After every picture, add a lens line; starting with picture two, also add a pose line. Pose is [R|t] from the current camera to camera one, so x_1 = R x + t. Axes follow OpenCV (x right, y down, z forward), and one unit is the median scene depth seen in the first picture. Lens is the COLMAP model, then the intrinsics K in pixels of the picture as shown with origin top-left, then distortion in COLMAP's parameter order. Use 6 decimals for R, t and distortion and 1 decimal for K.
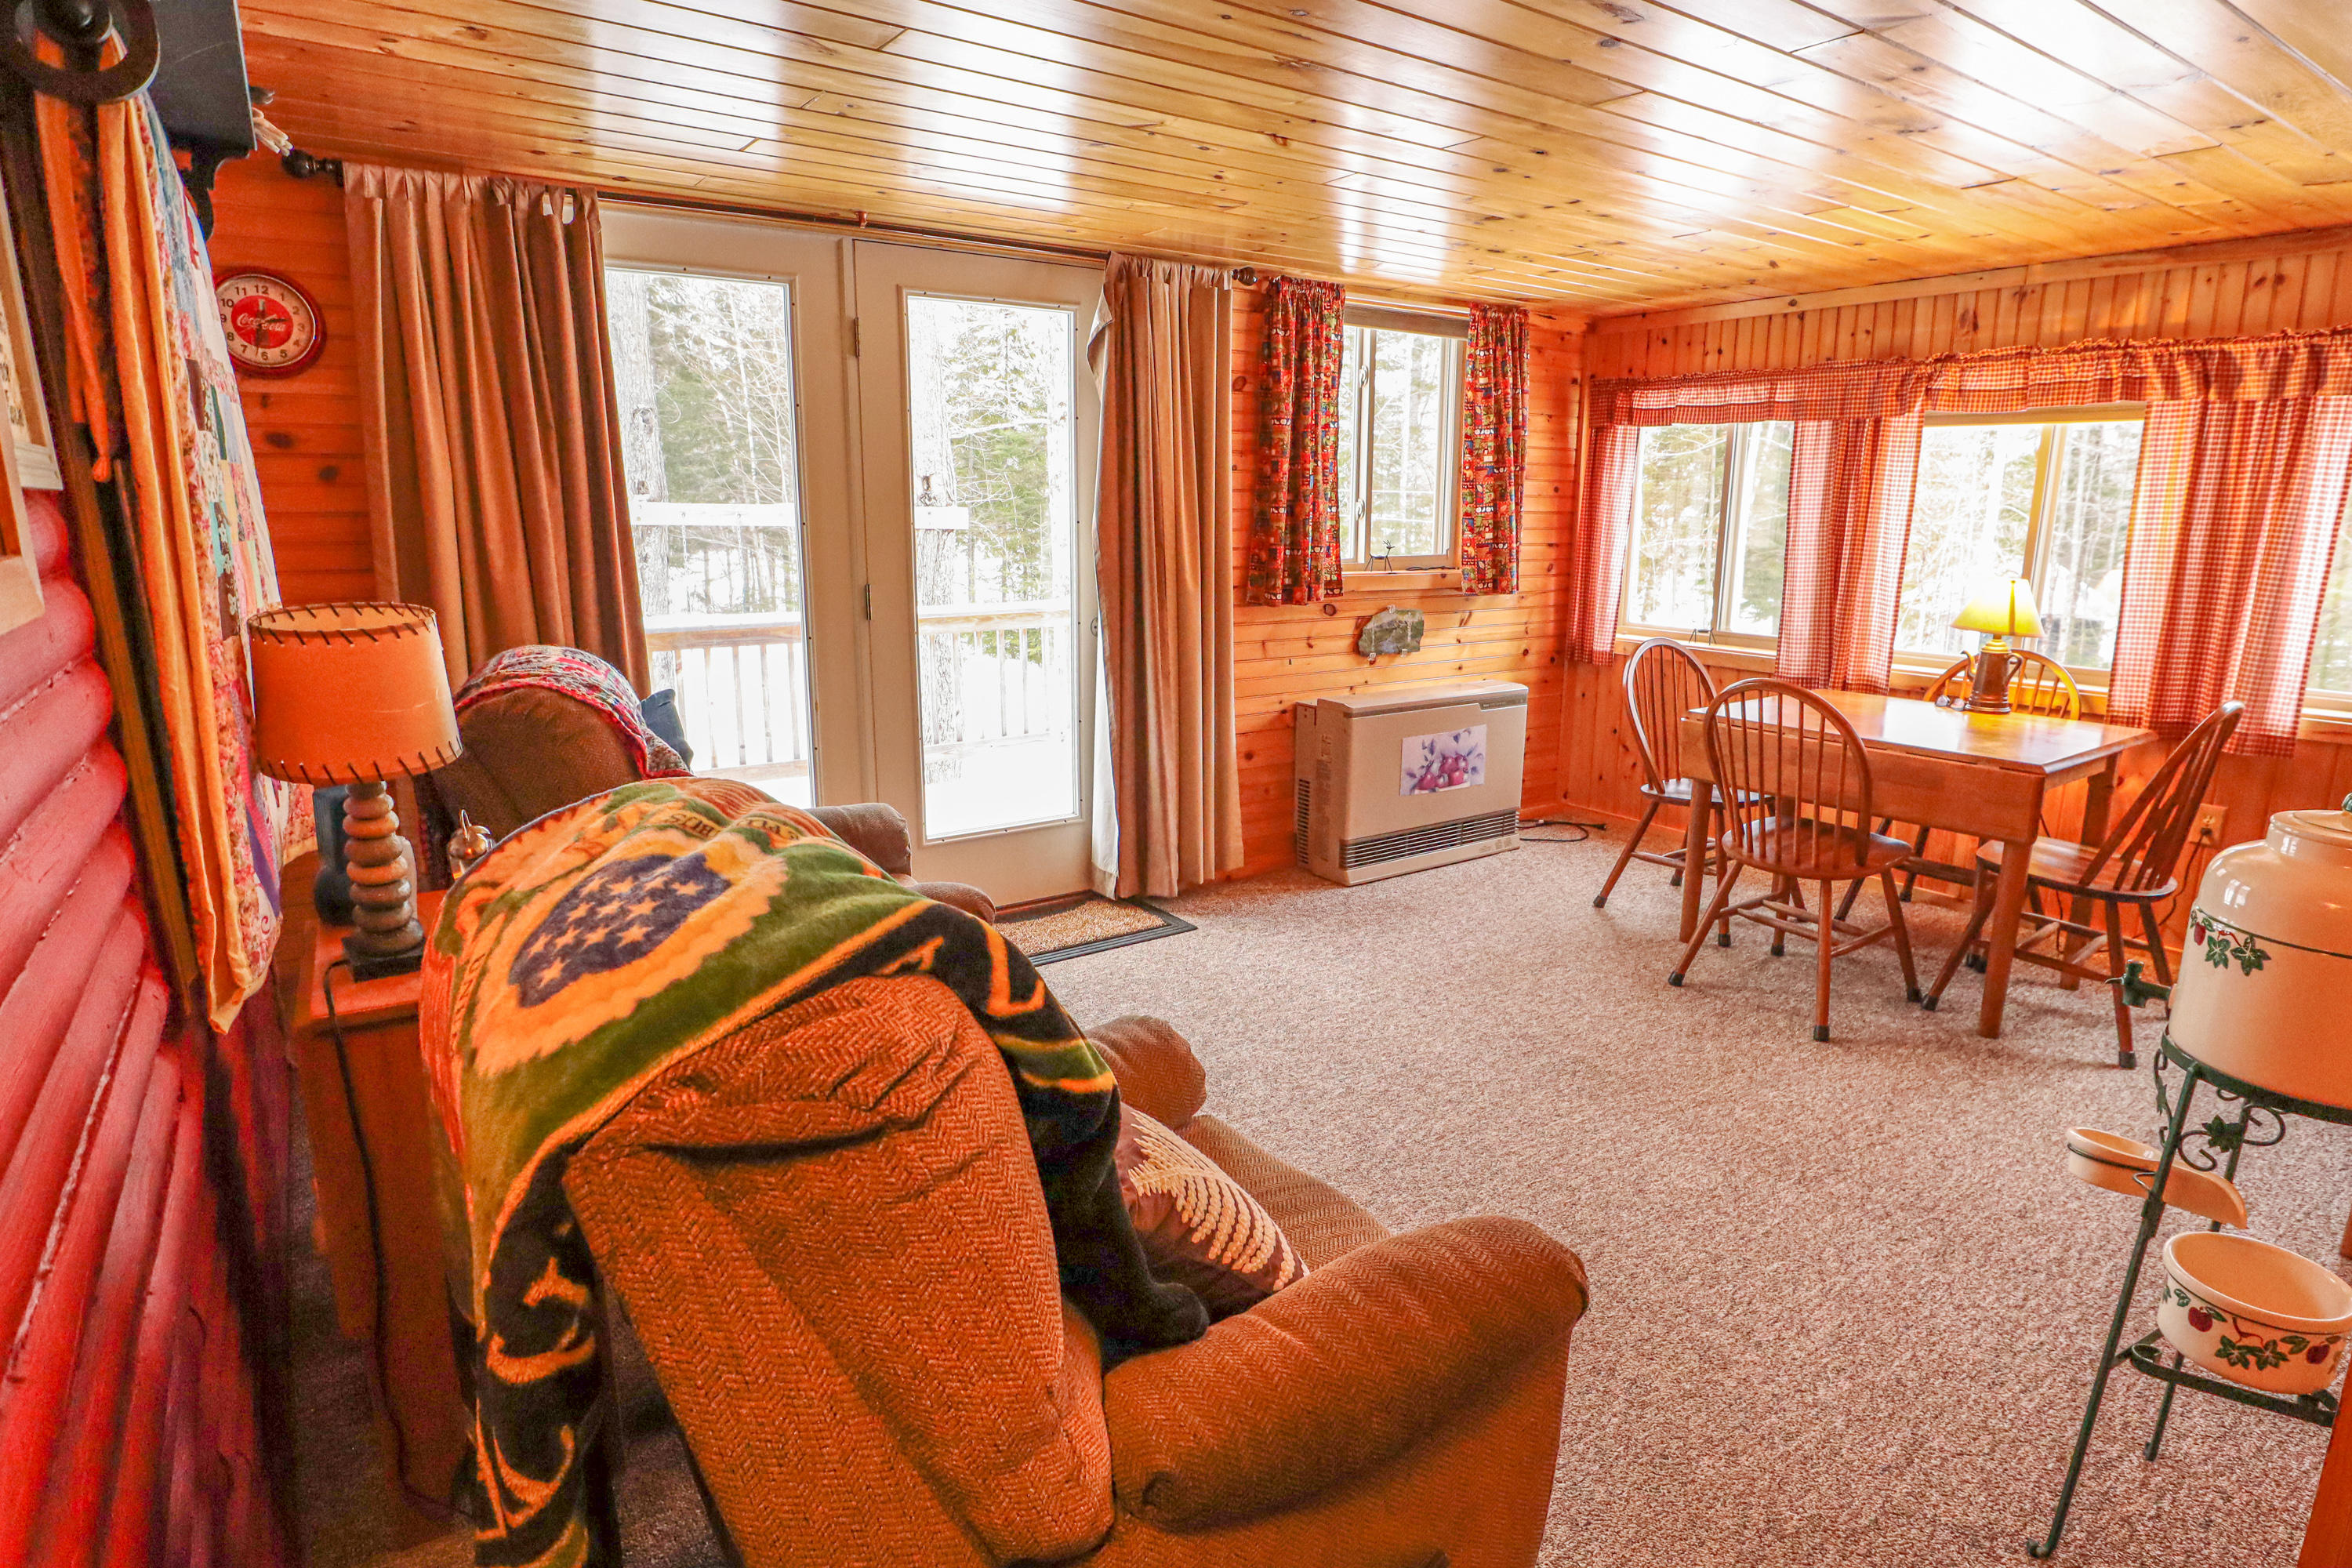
lens RADIAL K [[1209.4, 0, 1174.4], [0, 1209.4, 769.6], [0, 0, 1]] dist [-0.027688, 0.006293]
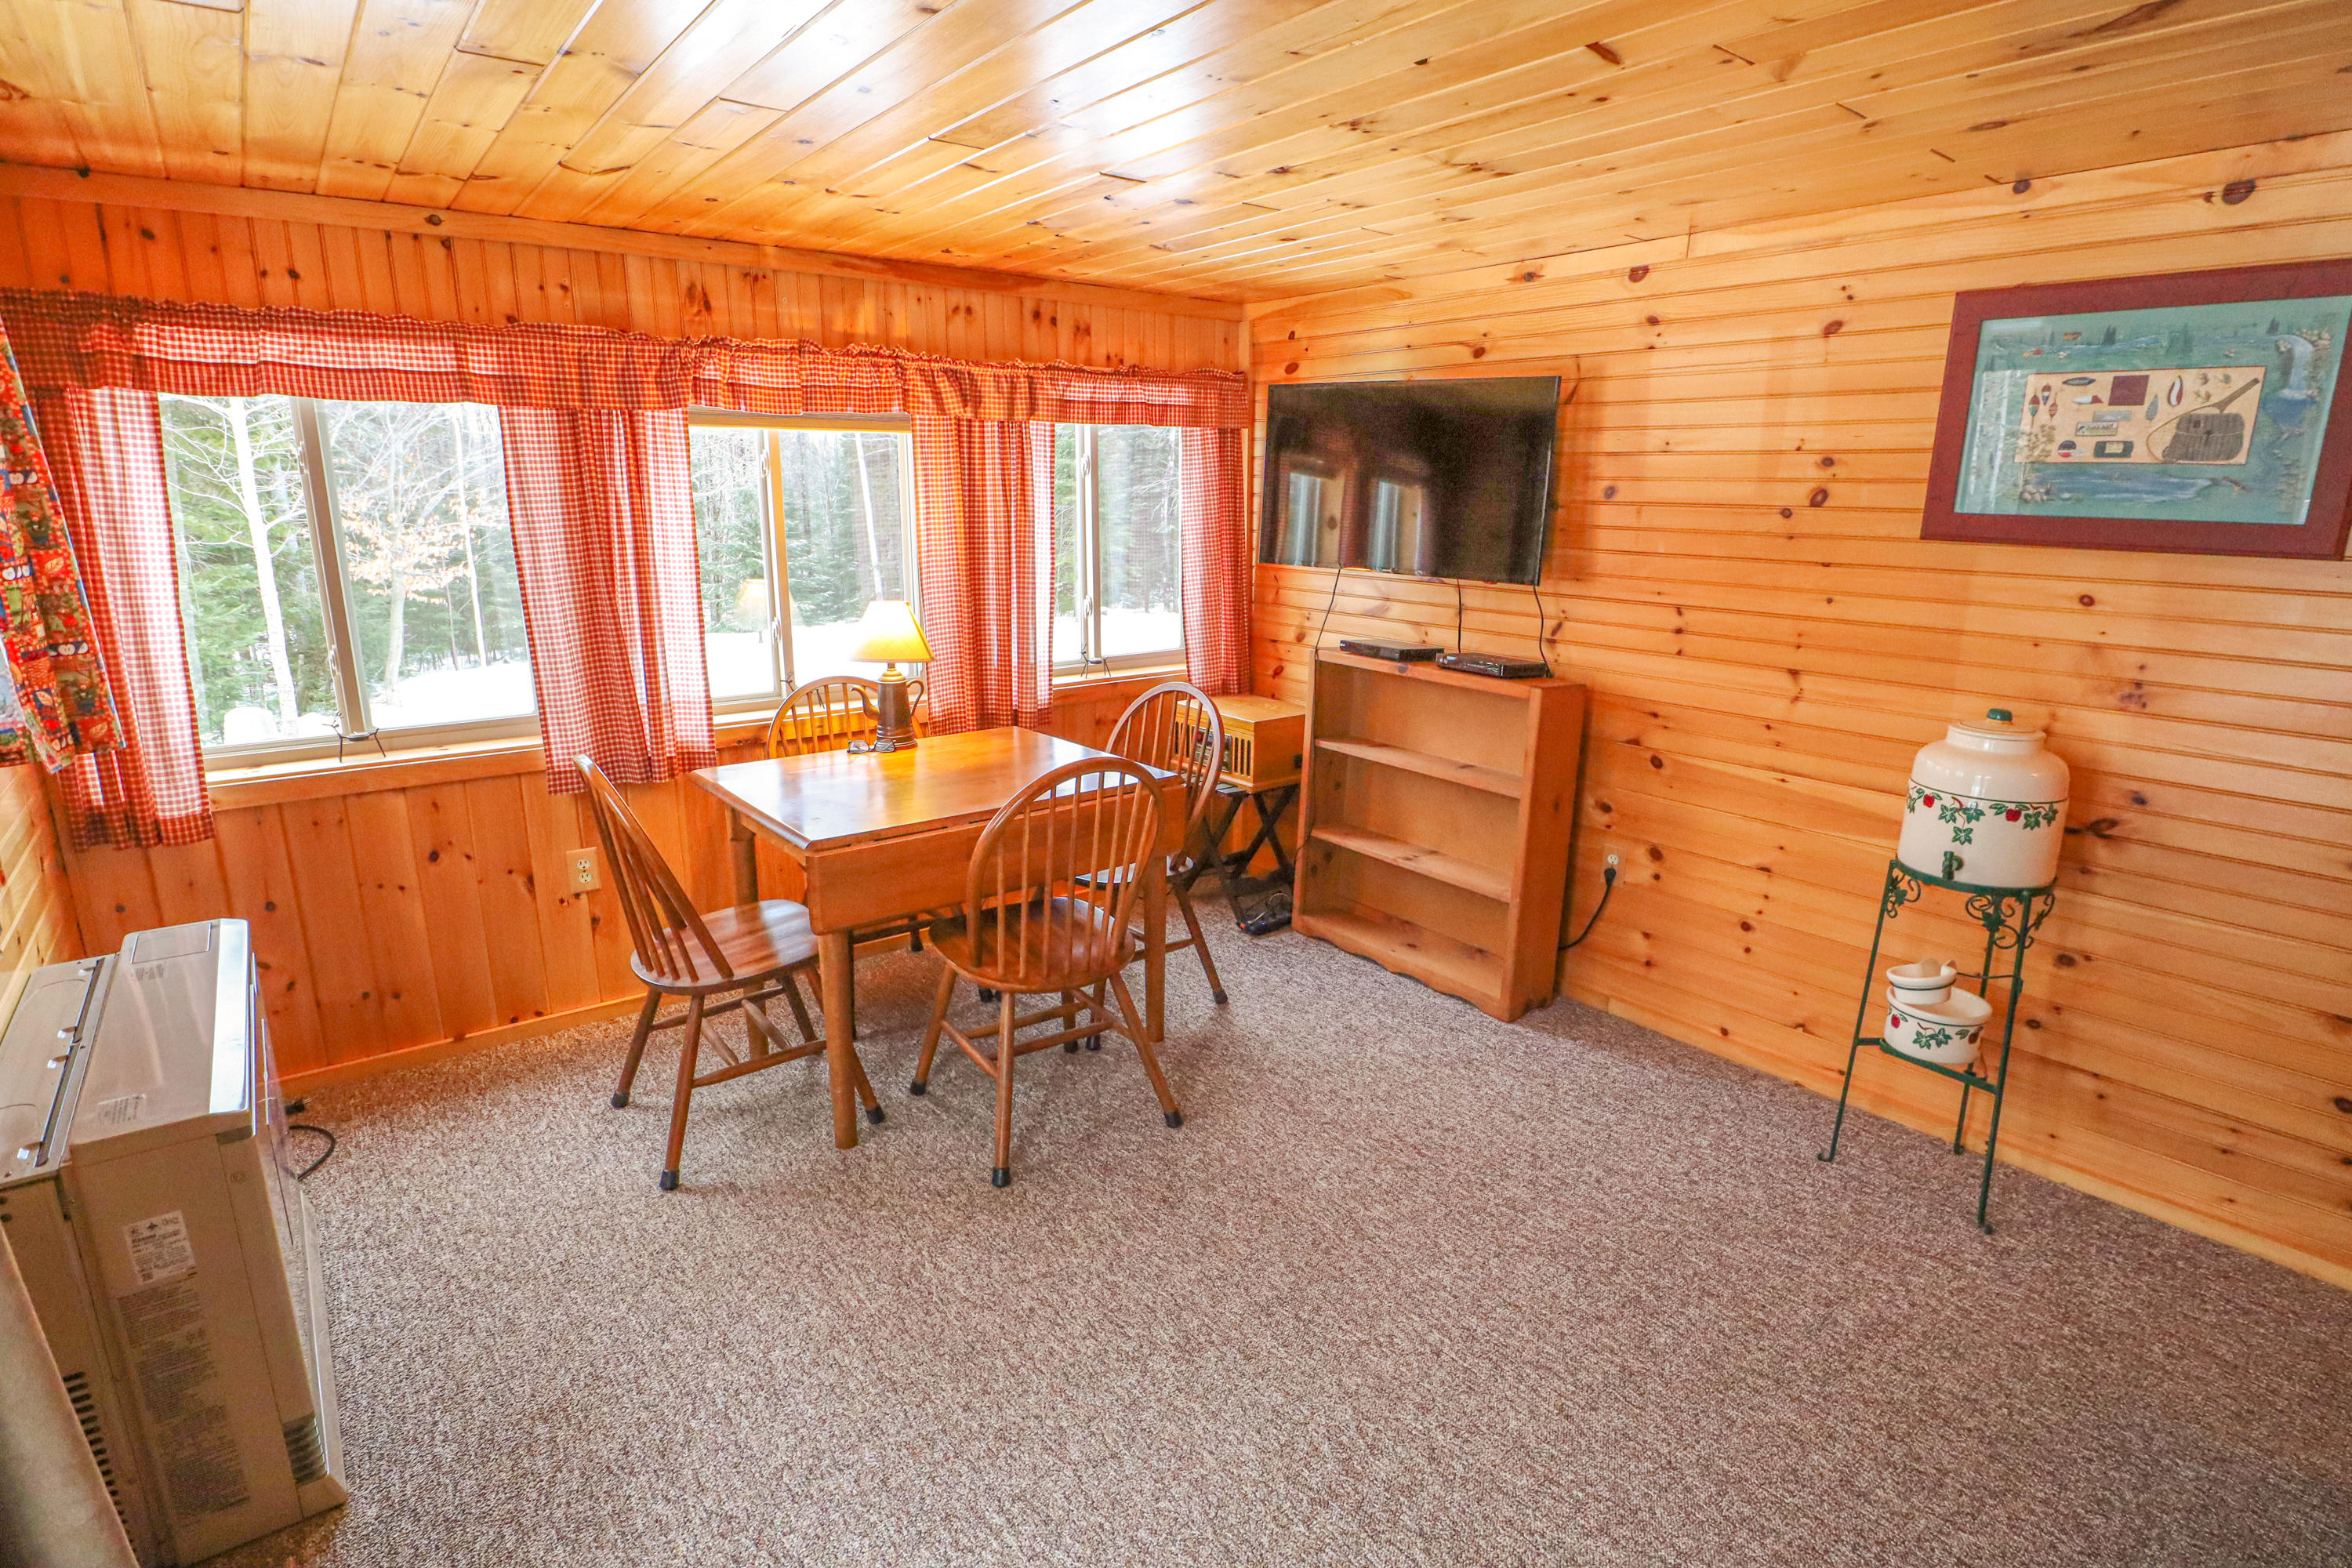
lens RADIAL K [[1199.0, 0, 1176.0], [0, 1199.0, 784.0], [0, 0, 1]] dist [-0.025517, 0.001293]
pose [[-0.051401, -0.241245, 0.969102, -0.222947], [0.221323, 0.943503, 0.246612, -0.193957], [-0.973845, 0.227161, 0.004896, 0.767341]]
